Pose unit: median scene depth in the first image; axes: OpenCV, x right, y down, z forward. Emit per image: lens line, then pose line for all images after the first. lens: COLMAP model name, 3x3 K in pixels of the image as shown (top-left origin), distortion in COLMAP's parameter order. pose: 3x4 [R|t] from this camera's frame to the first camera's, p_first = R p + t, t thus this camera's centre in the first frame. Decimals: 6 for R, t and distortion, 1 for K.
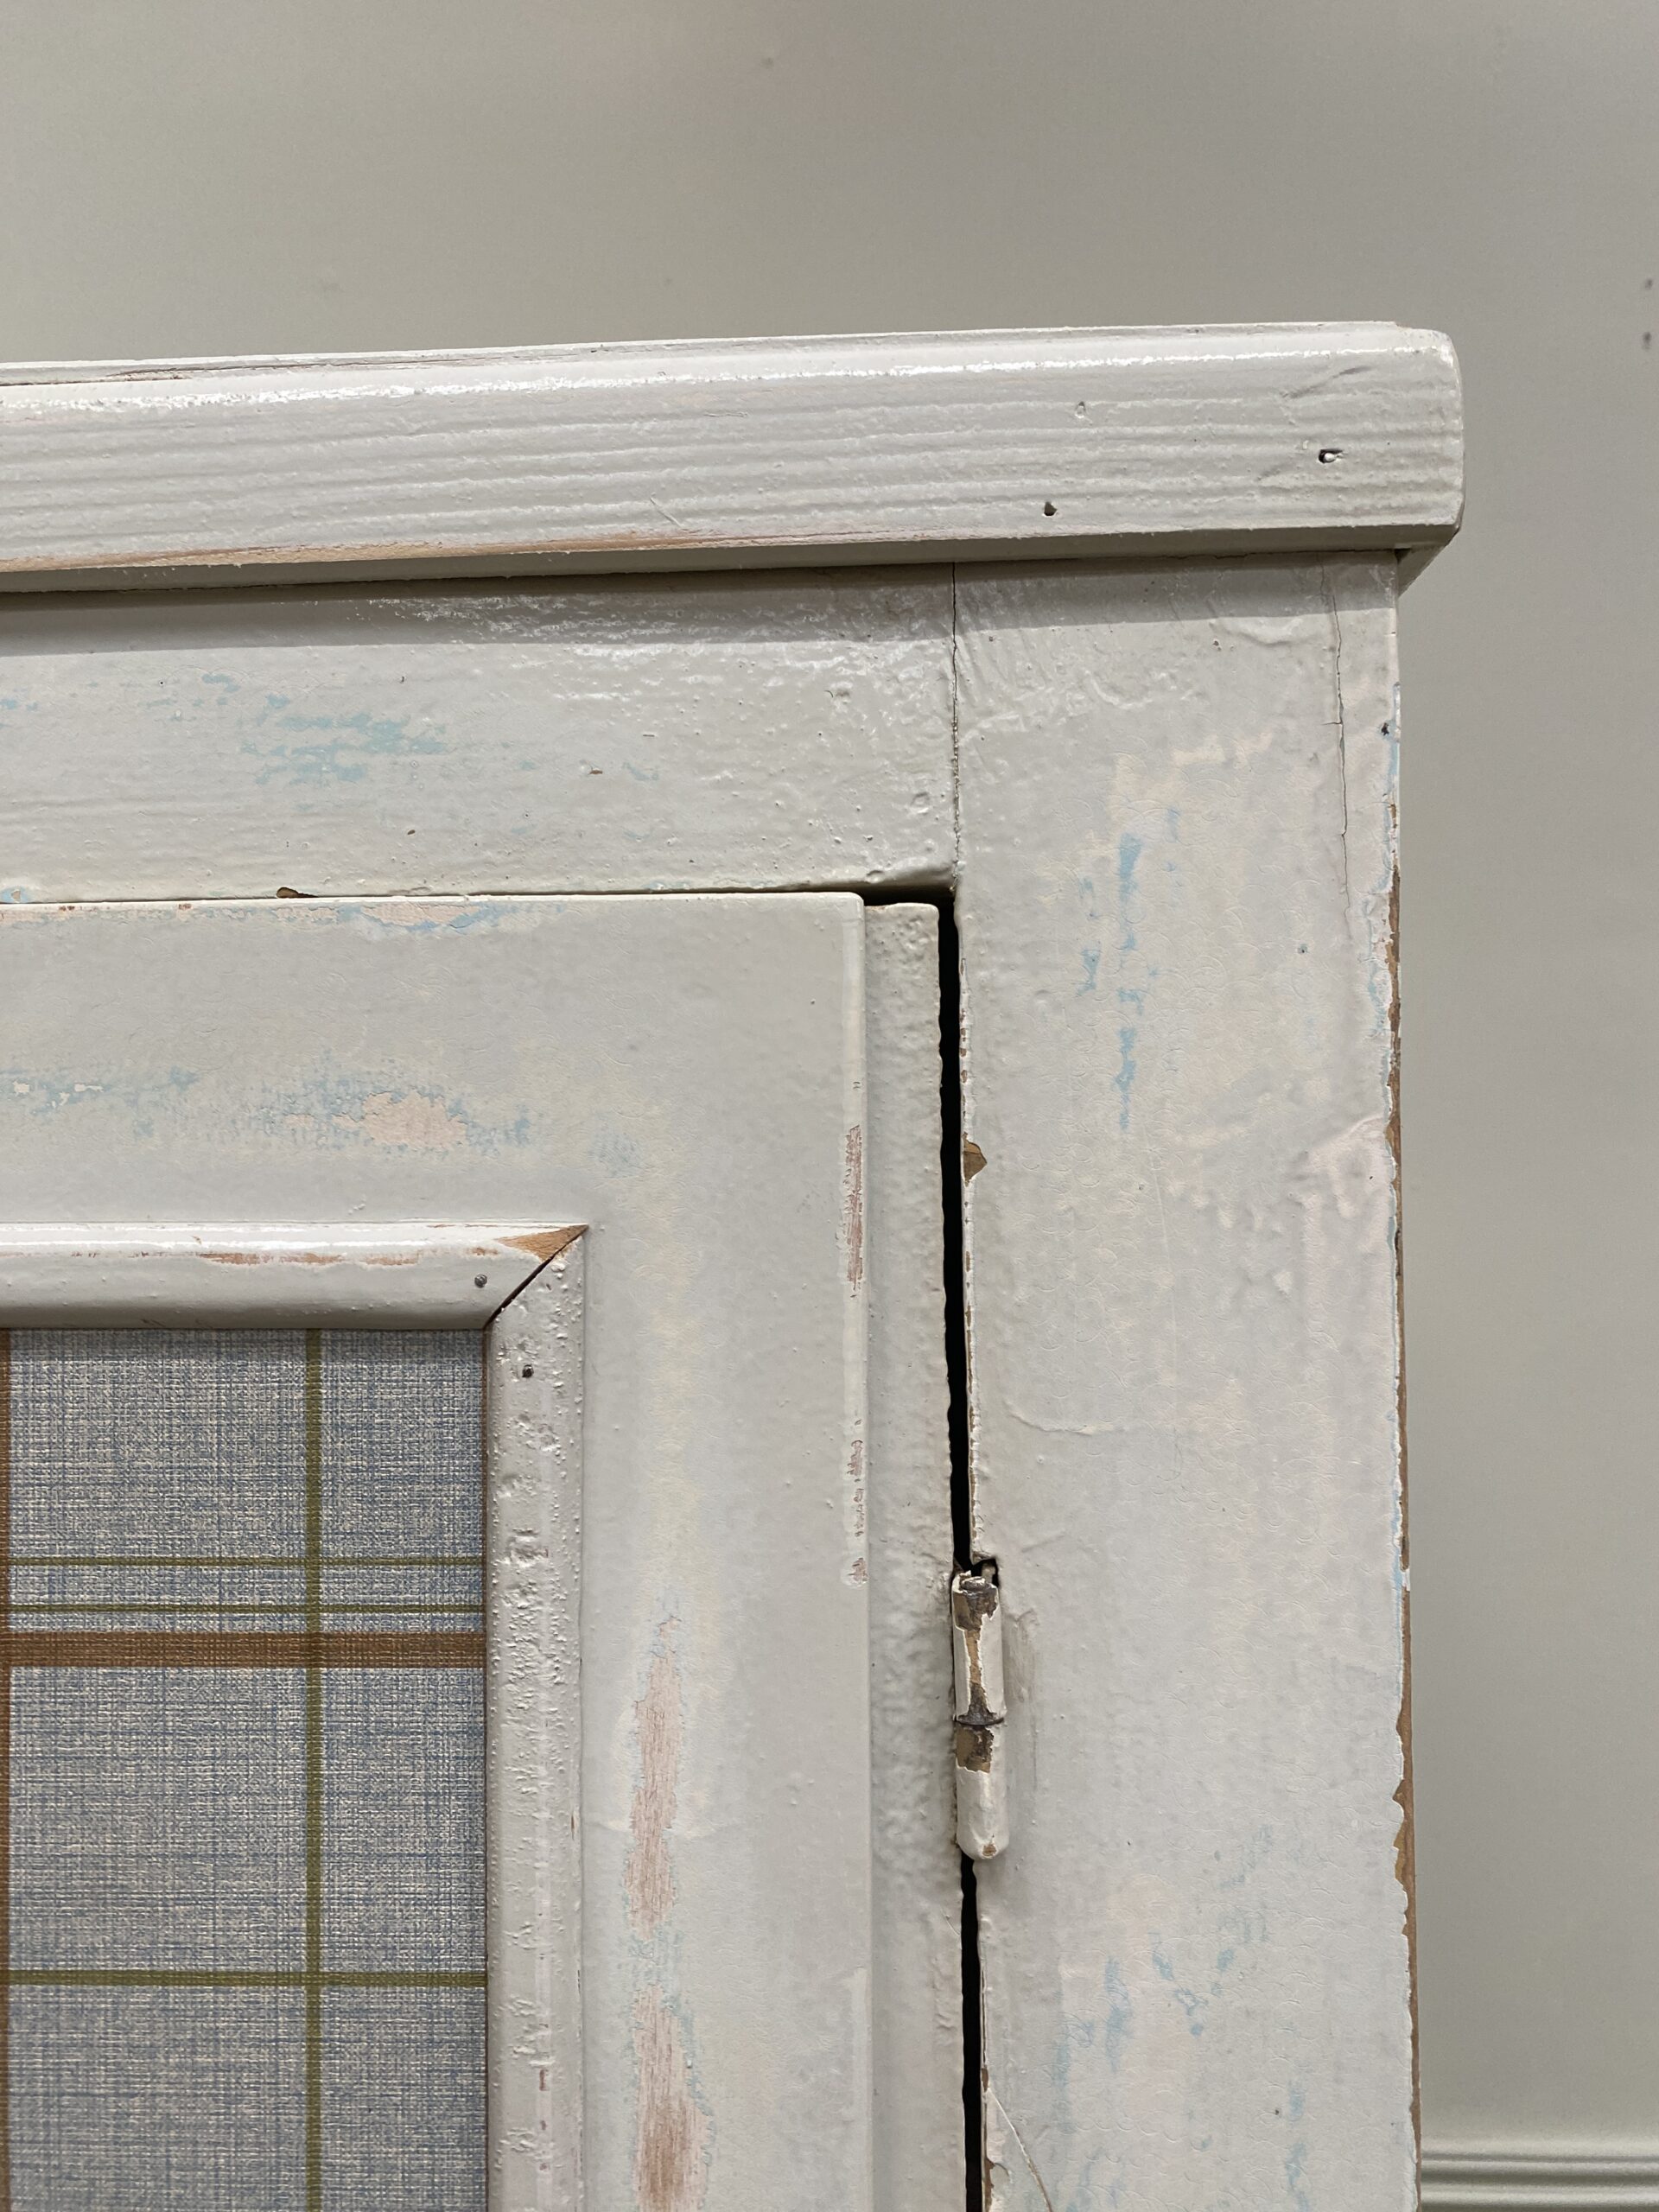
lens RADIAL K [[1674.5, 0, 829.8], [0, 1674.5, 1110.4], [0, 0, 1]] dist [0.034793, -0.041519]
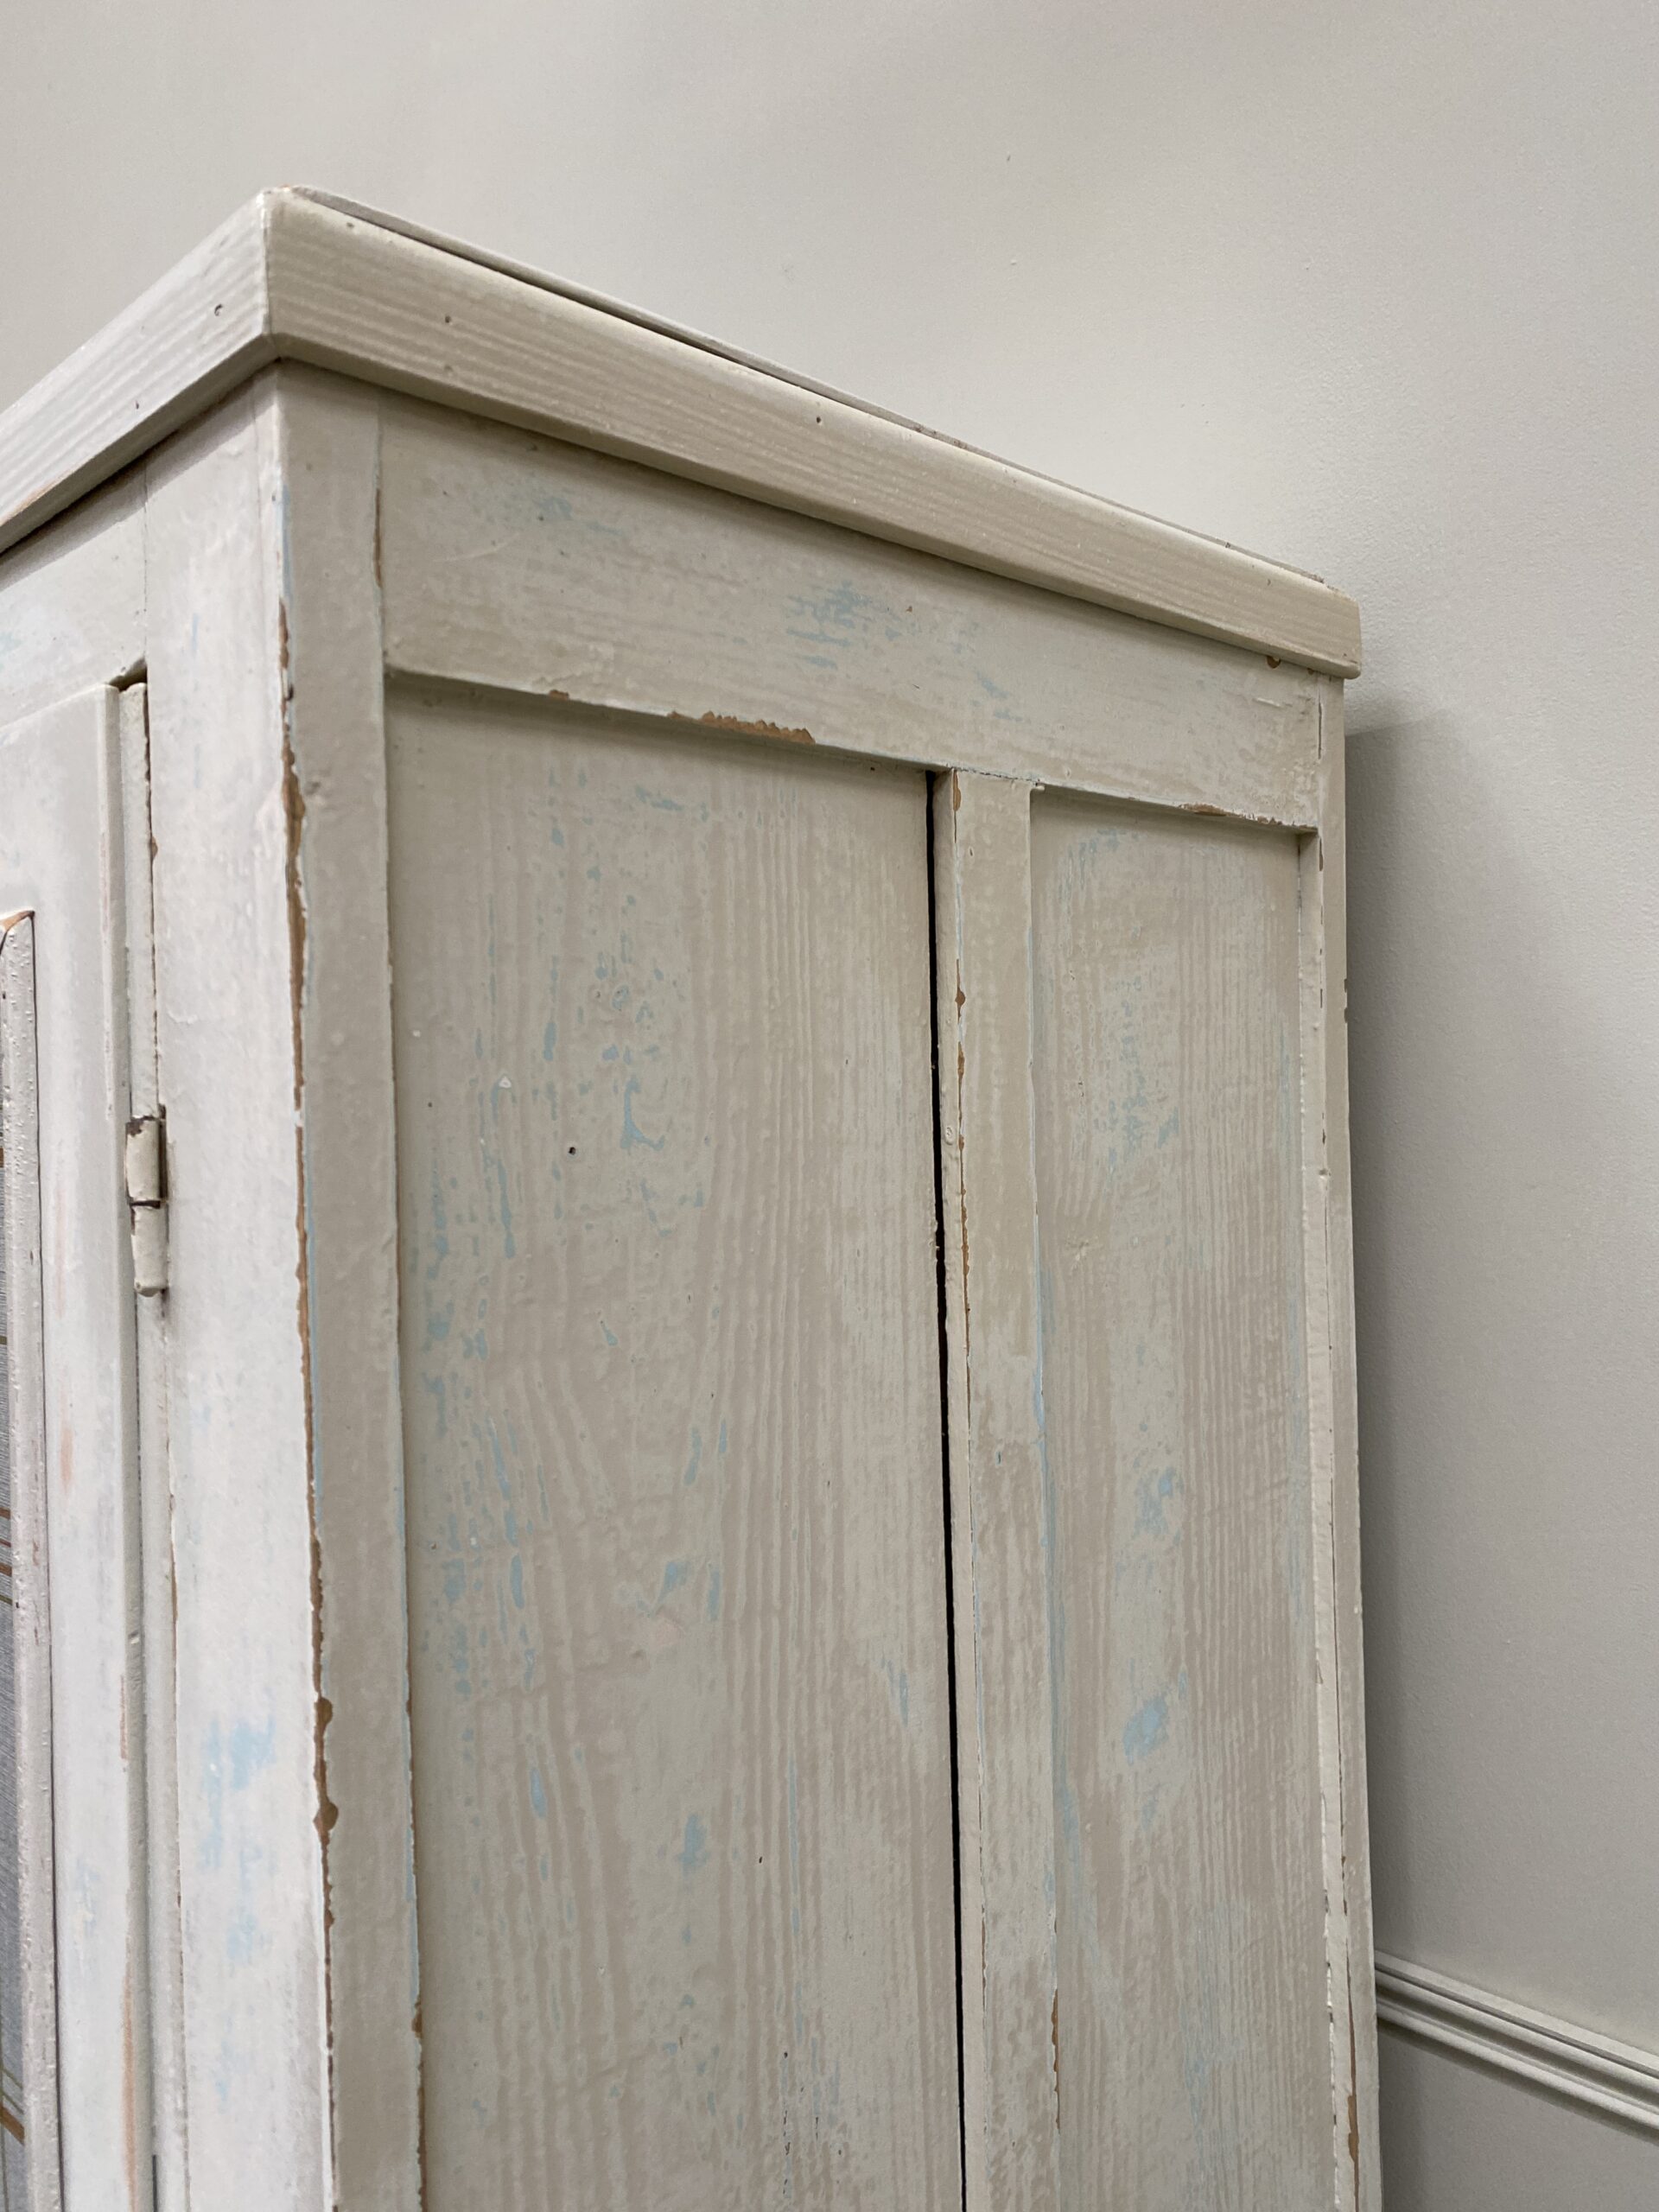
lens RADIAL K [[1674.5, 0, 832.0], [0, 1674.5, 1099.7], [0, 0, 1]] dist [0.034793, -0.041519]
pose [[0.733939, -0.007944, -0.679169, 1.591111], [0.030291, 0.999320, 0.021045, 0.246824], [0.678540, -0.036018, 0.733680, 0.289664]]
